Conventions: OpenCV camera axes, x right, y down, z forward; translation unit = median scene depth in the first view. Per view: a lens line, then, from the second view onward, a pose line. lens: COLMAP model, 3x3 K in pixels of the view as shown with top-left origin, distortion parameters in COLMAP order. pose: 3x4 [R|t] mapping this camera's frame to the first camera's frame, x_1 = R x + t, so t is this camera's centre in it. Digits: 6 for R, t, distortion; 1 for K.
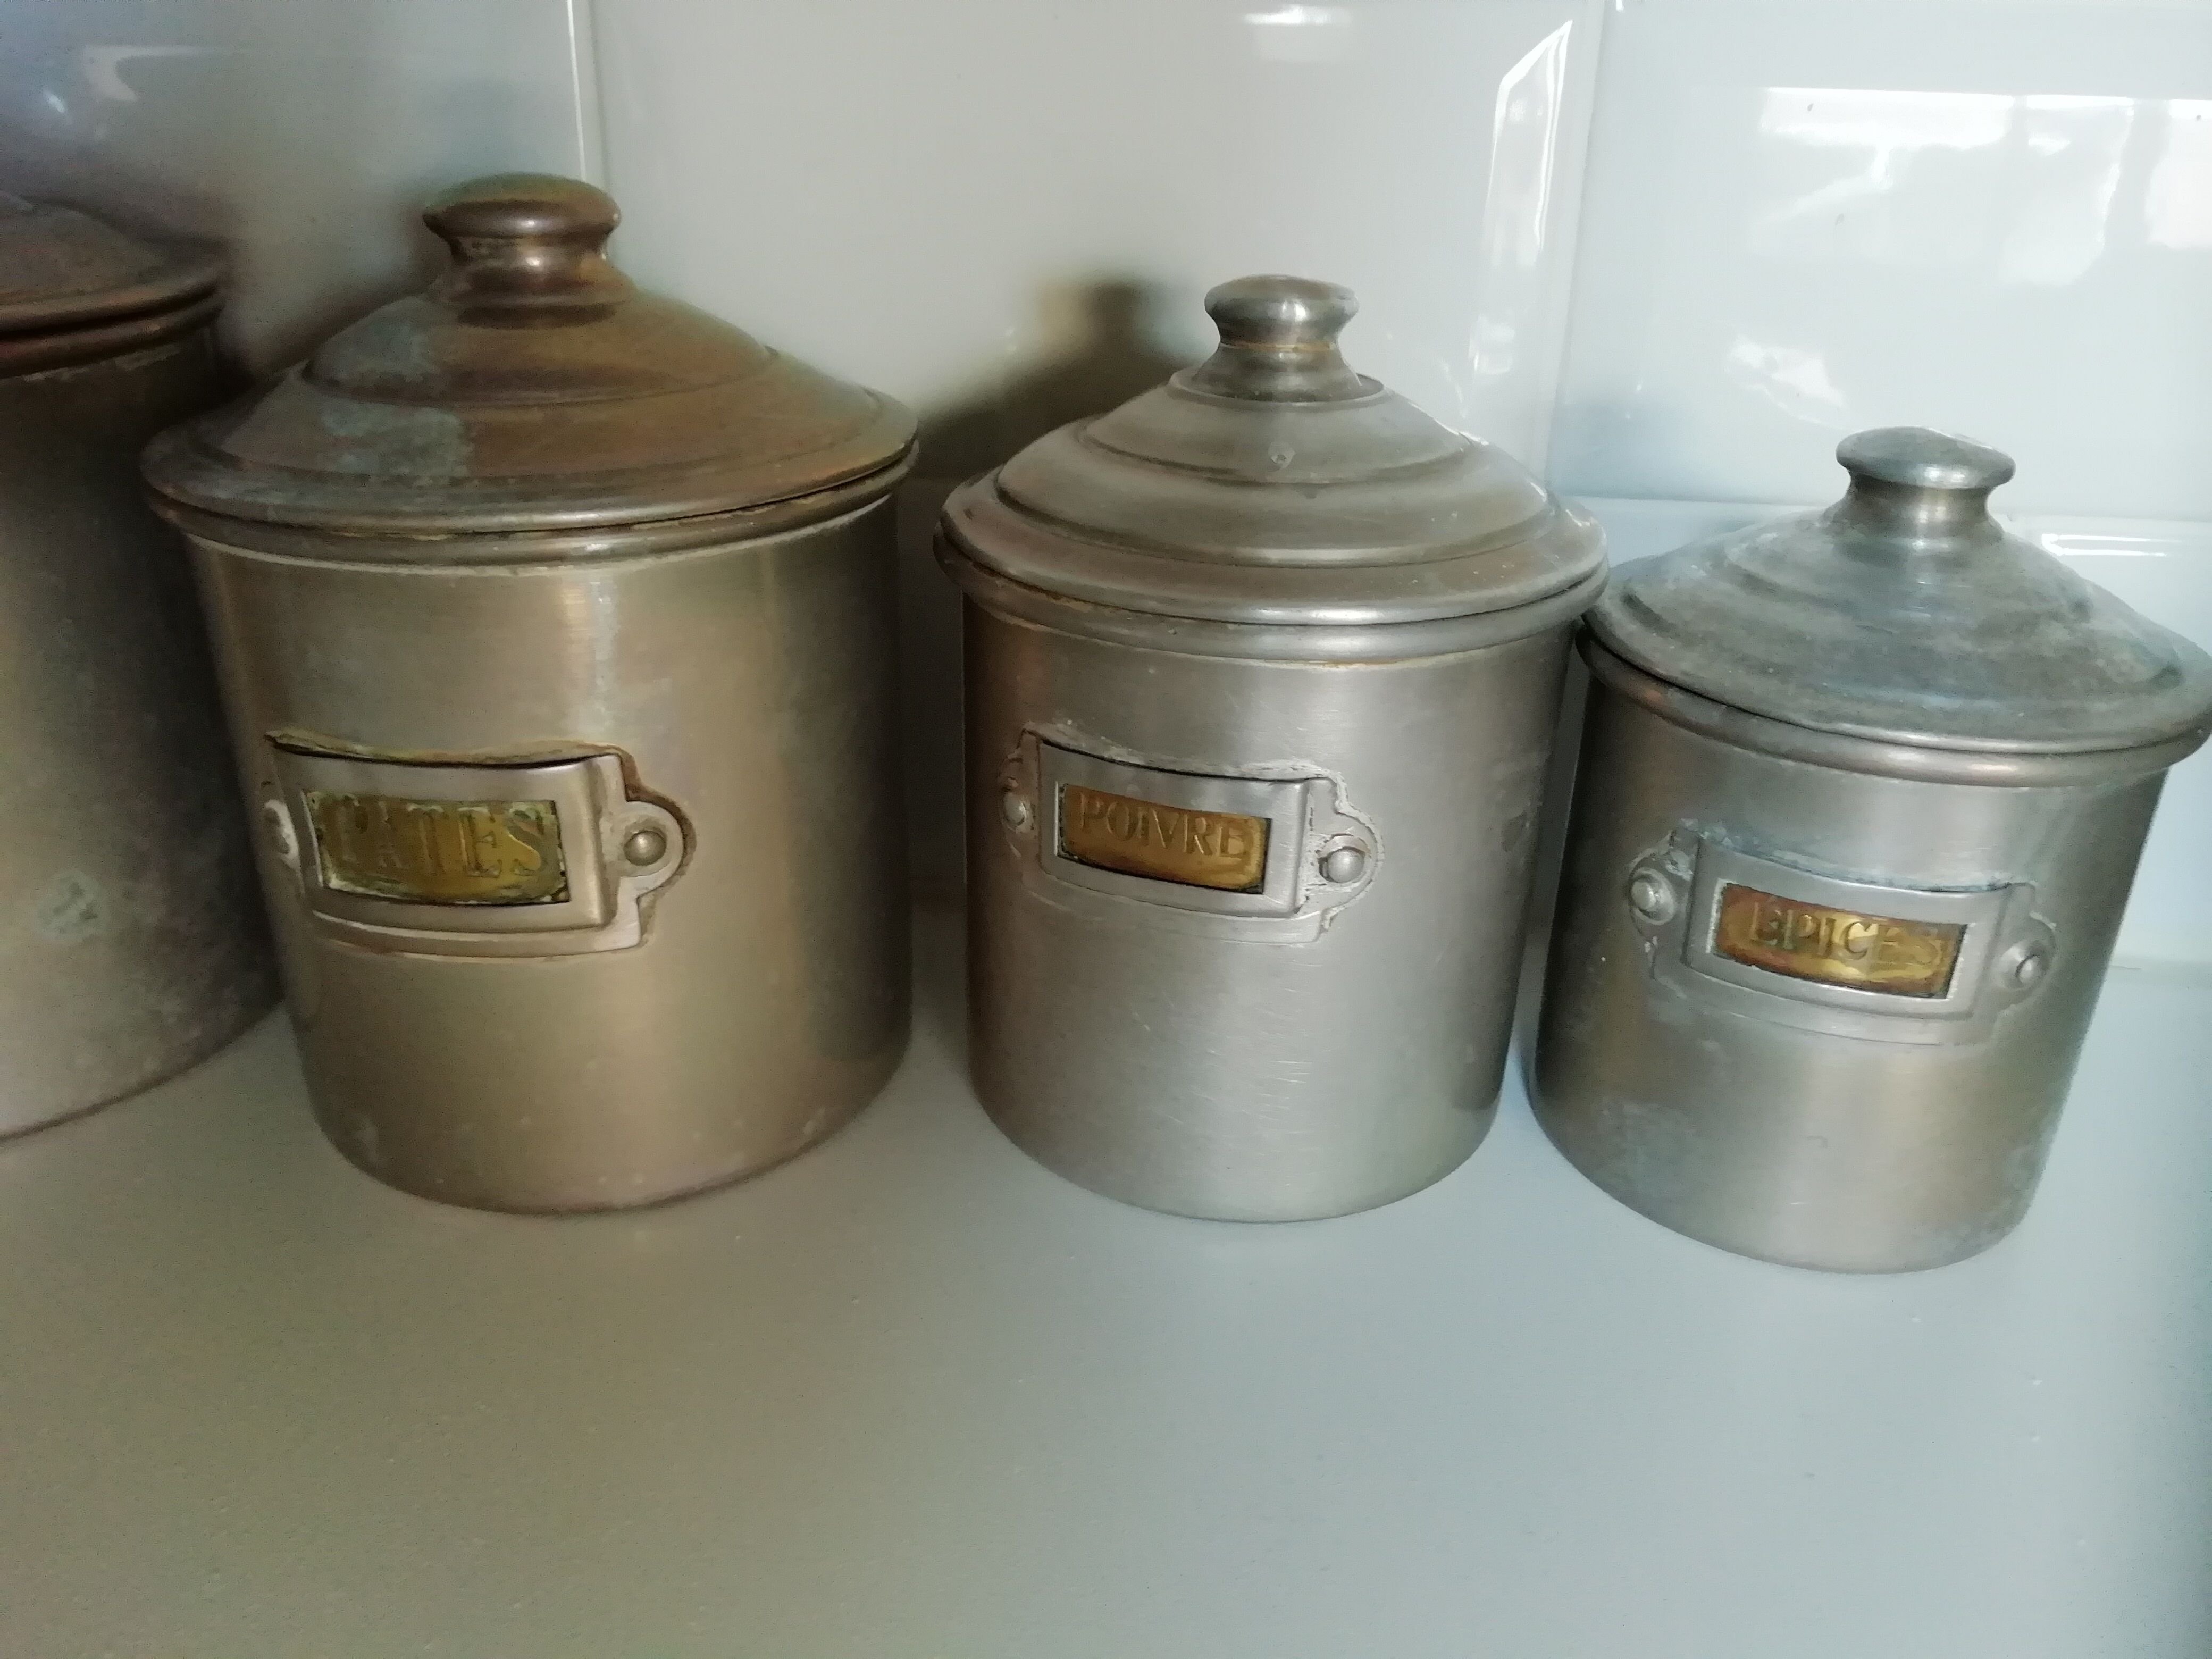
lens RADIAL K [[1711.7, 0, 1039.6], [0, 1711.7, 826.6], [0, 0, 1]] dist [-0.012618, -0.010523]
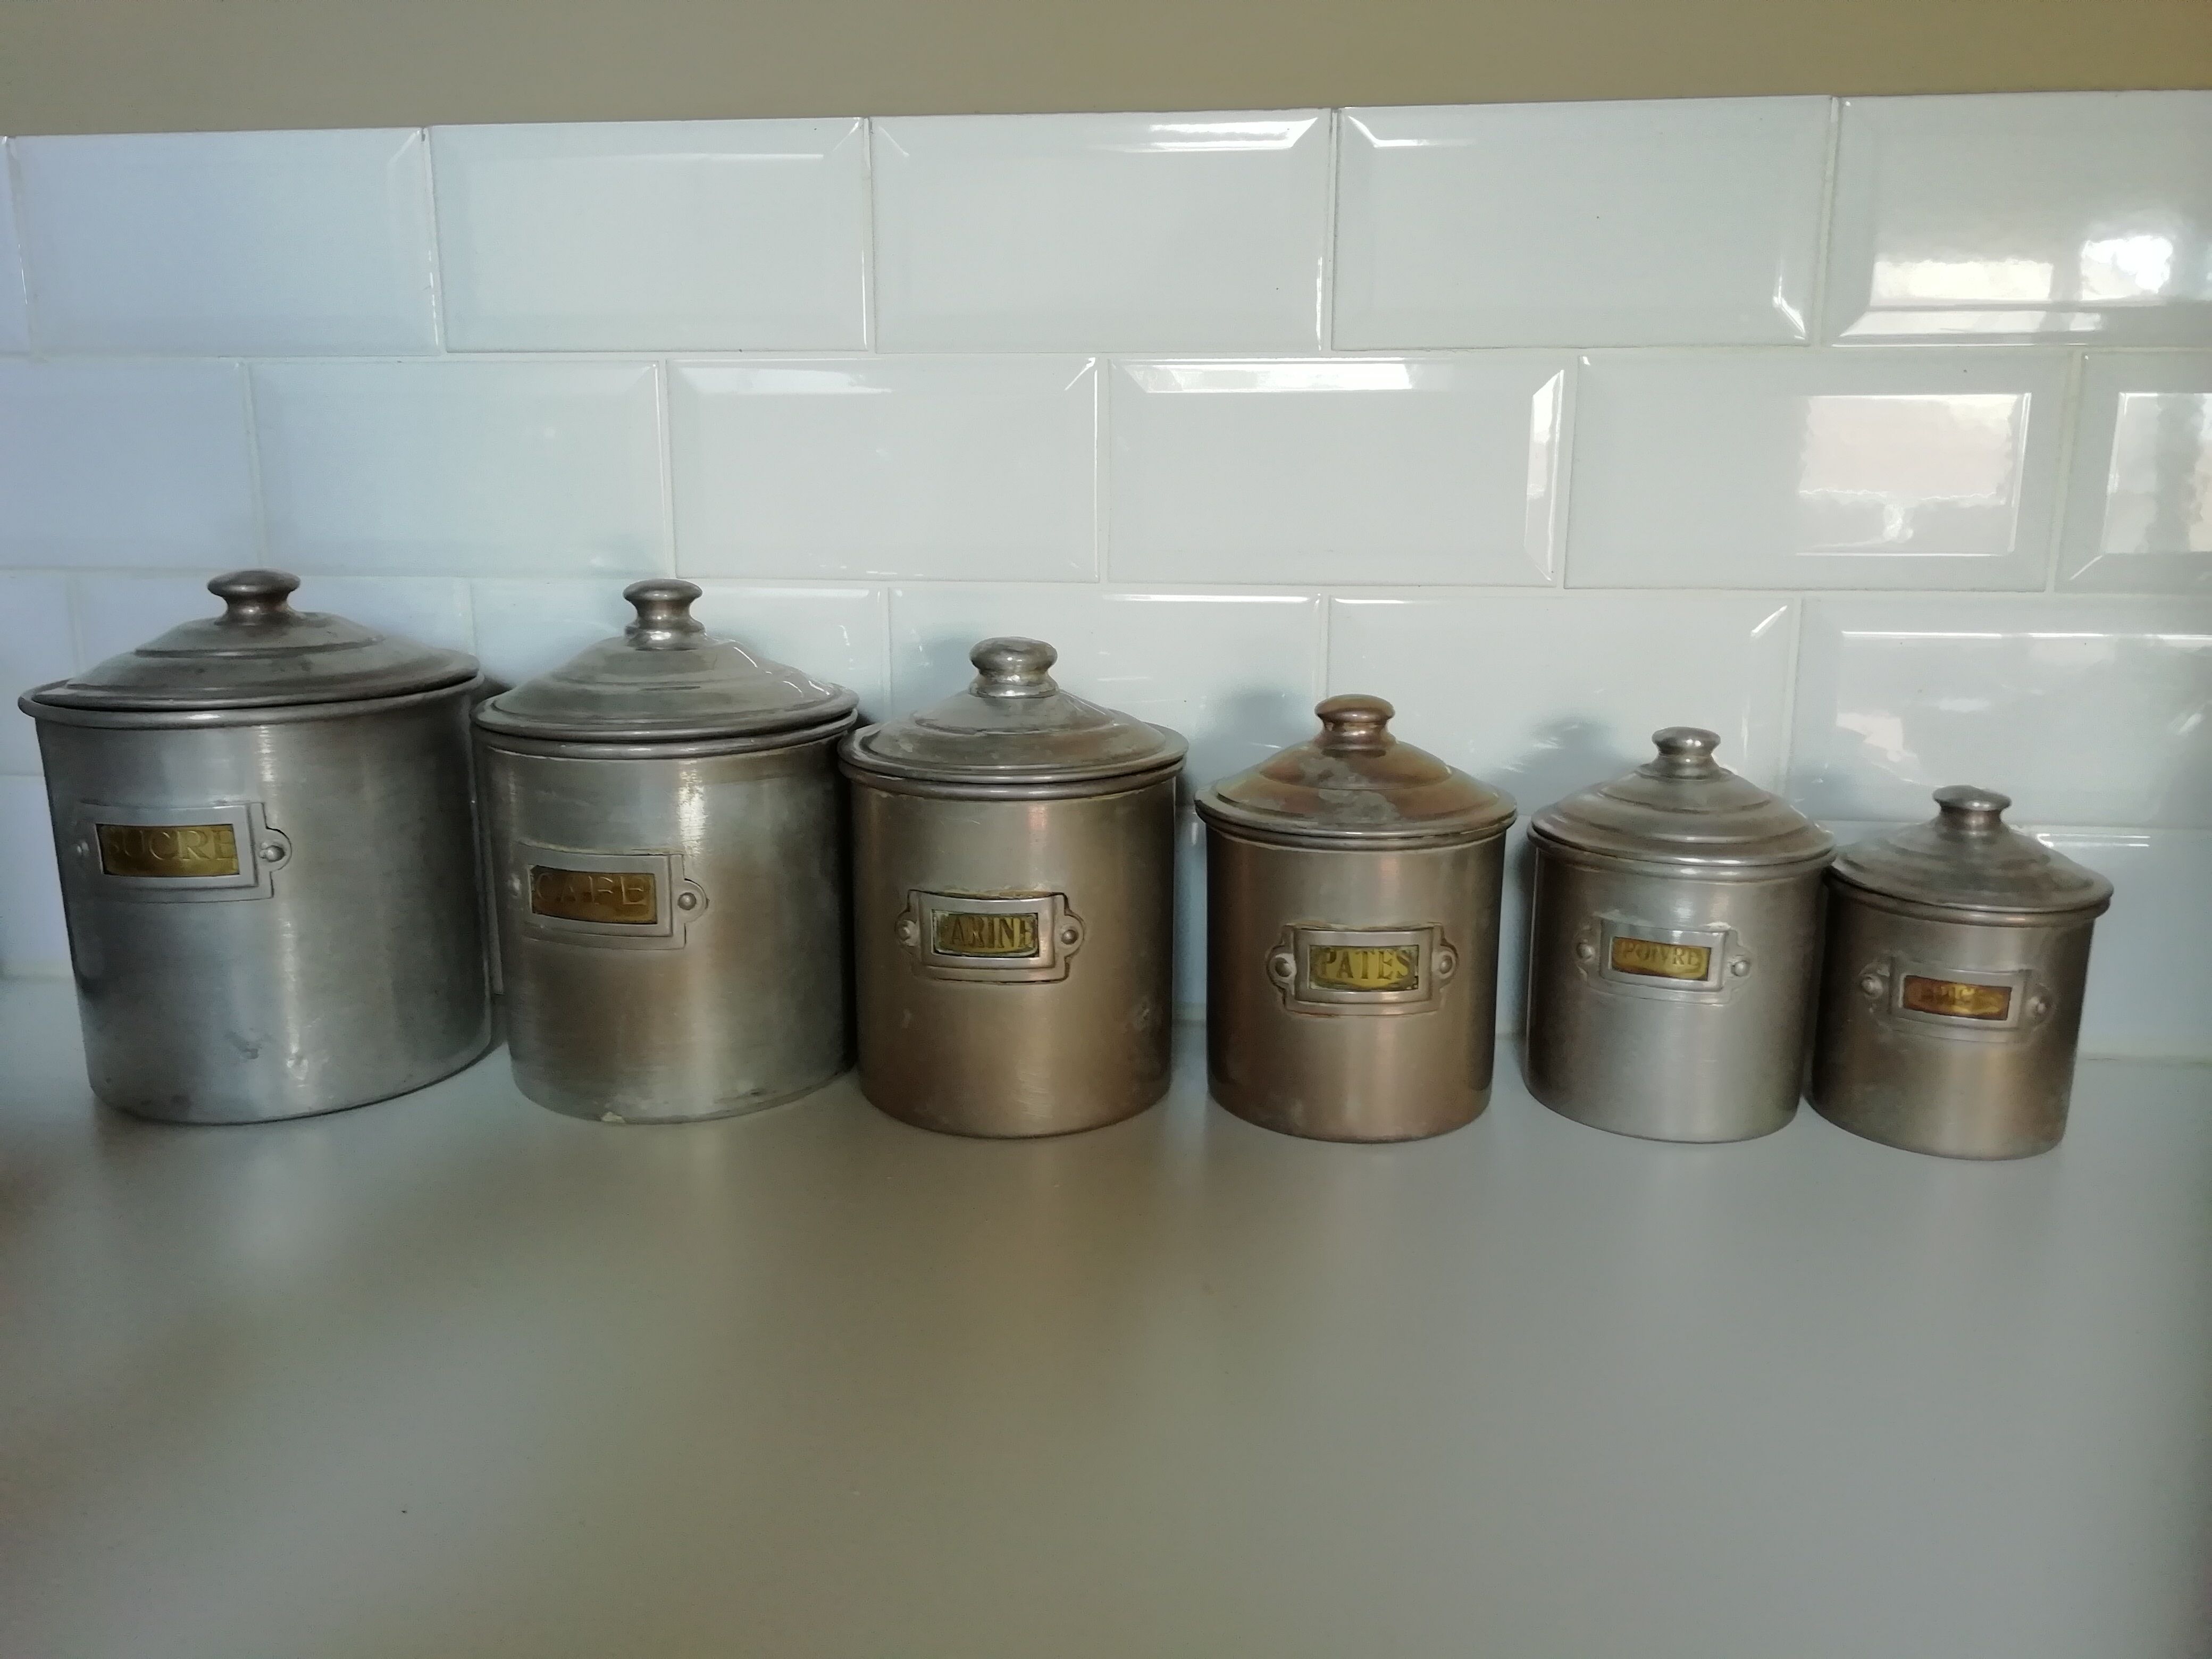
lens RADIAL K [[1639.1, 0, 1106.0], [0, 1639.1, 829.5], [0, 0, 1]] dist [0.022863, -0.002524]
pose [[0.999894, -0.008370, -0.011885, -0.675763], [0.005741, 0.978514, -0.206099, 0.299859], [0.013355, 0.206009, 0.978459, -1.287330]]
